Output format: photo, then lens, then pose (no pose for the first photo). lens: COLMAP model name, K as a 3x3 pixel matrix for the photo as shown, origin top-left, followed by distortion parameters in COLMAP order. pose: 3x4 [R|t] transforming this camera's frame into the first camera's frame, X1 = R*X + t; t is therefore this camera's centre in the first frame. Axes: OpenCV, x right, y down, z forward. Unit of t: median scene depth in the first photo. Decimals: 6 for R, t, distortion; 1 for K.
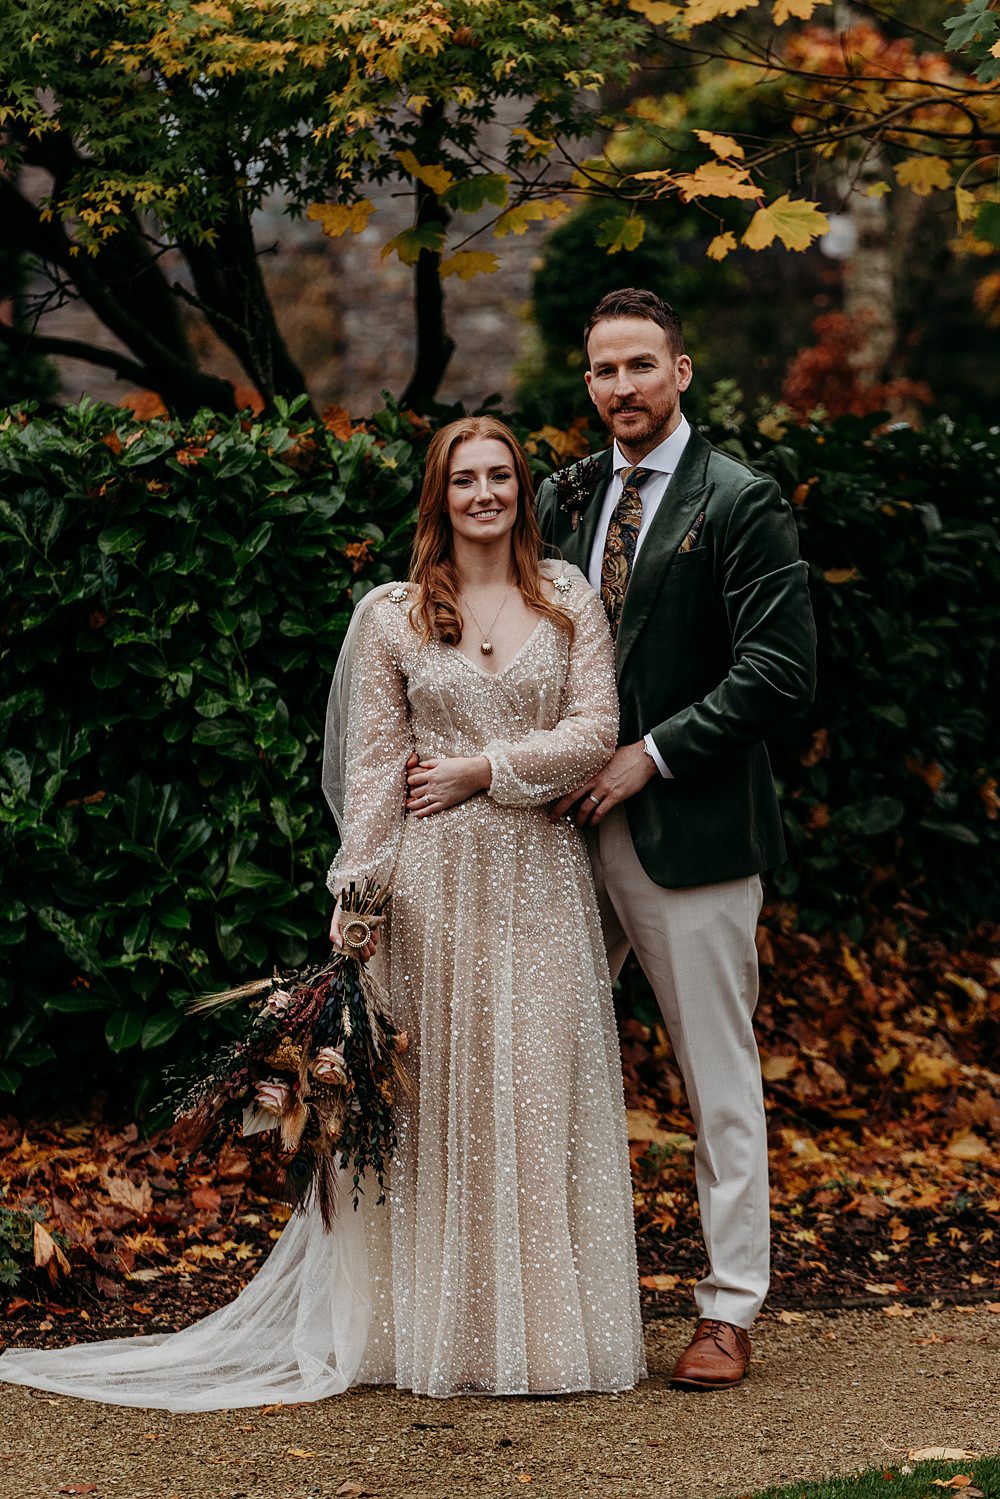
lens RADIAL K [[5857.6, 0, 509.9], [0, 5857.6, 755.6], [0, 0, 1]] dist [-0.084636, 0.000000]
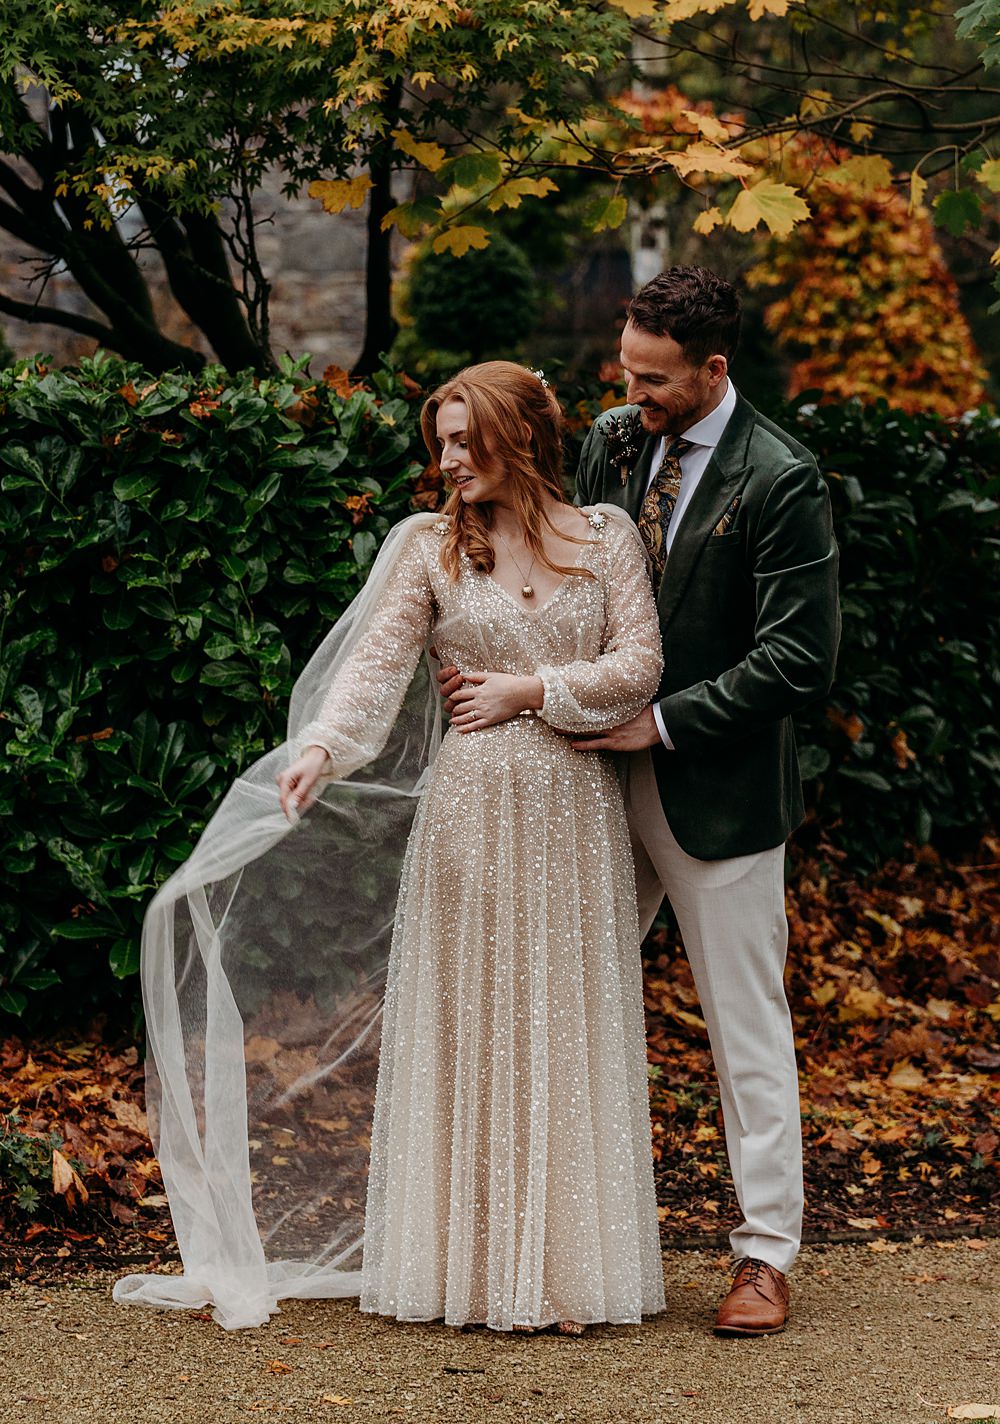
lens RADIAL K [[4763.3, 0, 488.1], [0, 4763.3, 706.4], [0, 0, 1]] dist [-0.178092, 0.000000]
pose [[0.999219, 0.020368, 0.033872, -0.031073], [-0.020427, 0.999790, 0.001381, -0.000301], [-0.033837, -0.002072, 0.999425, 0.149894]]
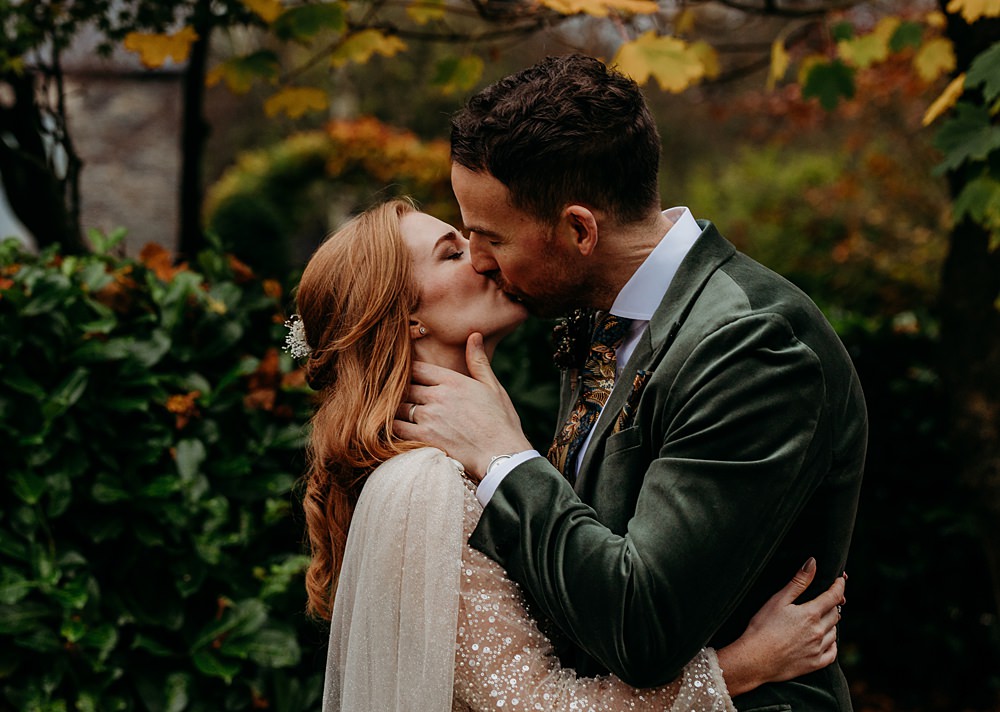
lens RADIAL K [[2845.6, 0, 497.2], [0, 2845.6, 361.7], [0, 0, 1]] dist [-0.065591, 0.000000]
pose [[0.992010, 0.024650, 0.123730, -0.032263], [-0.018805, 0.998661, -0.048188, -0.021939], [-0.124752, 0.045476, 0.991145, 0.577318]]
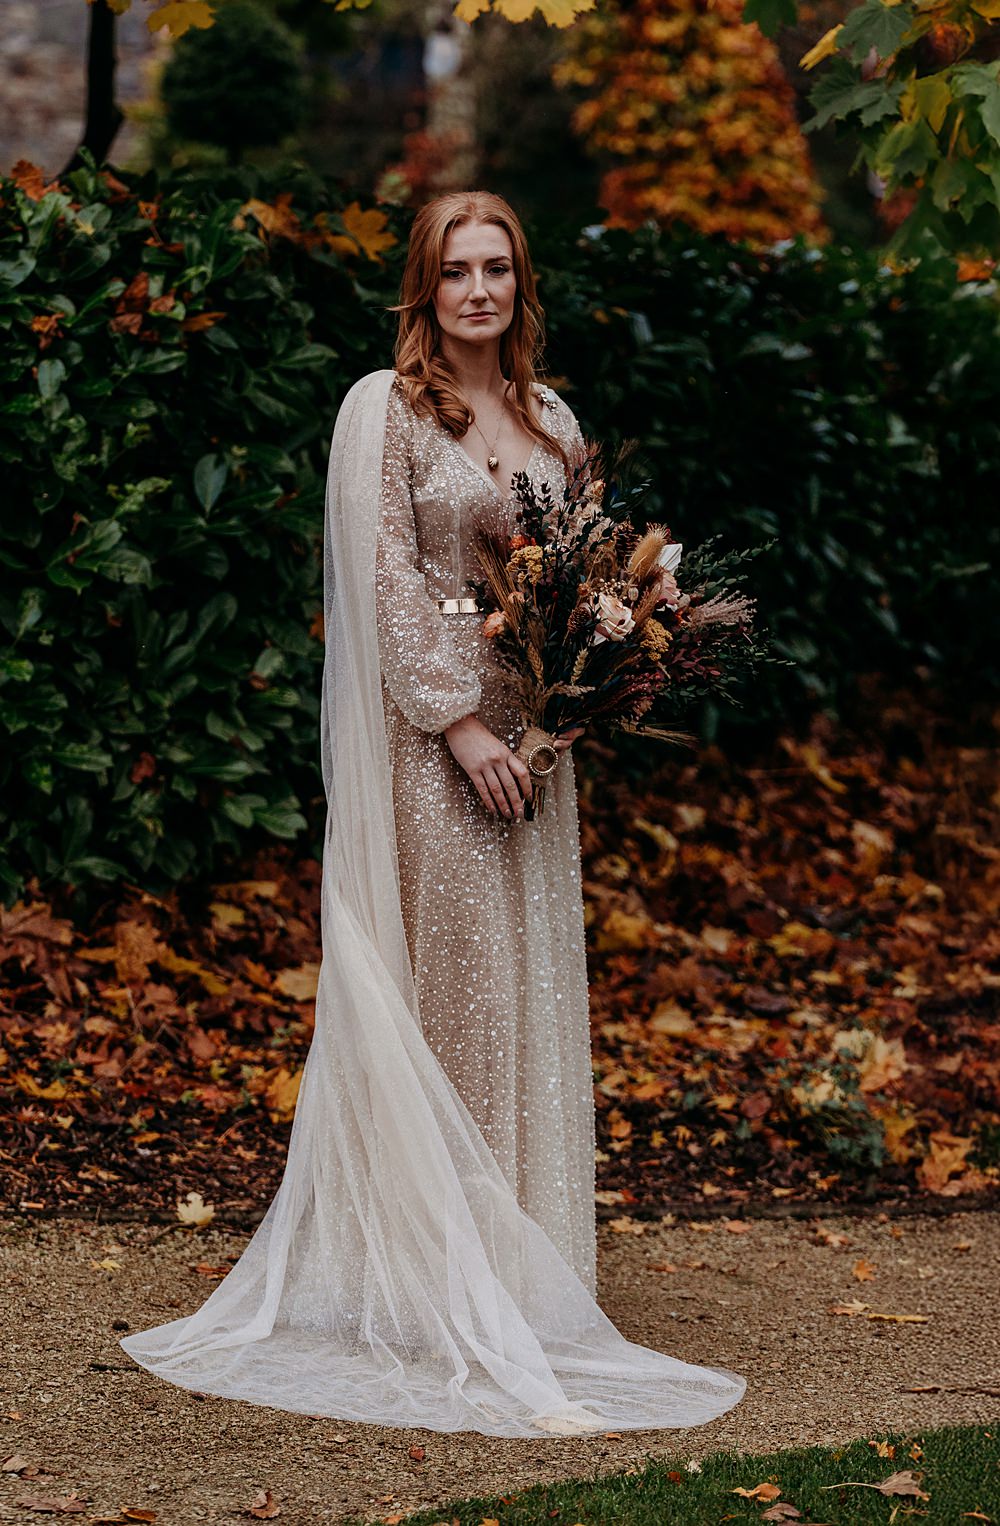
lens RADIAL K [[5394.0, 0, 498.5], [0, 5394.0, 762.2], [0, 0, 1]] dist [-0.160466, 0.000000]
pose [[0.995243, 0.054029, 0.081074, -0.020417], [-0.057294, 0.997615, 0.038495, -0.004268], [-0.078801, -0.042957, 0.995964, 0.182400]]
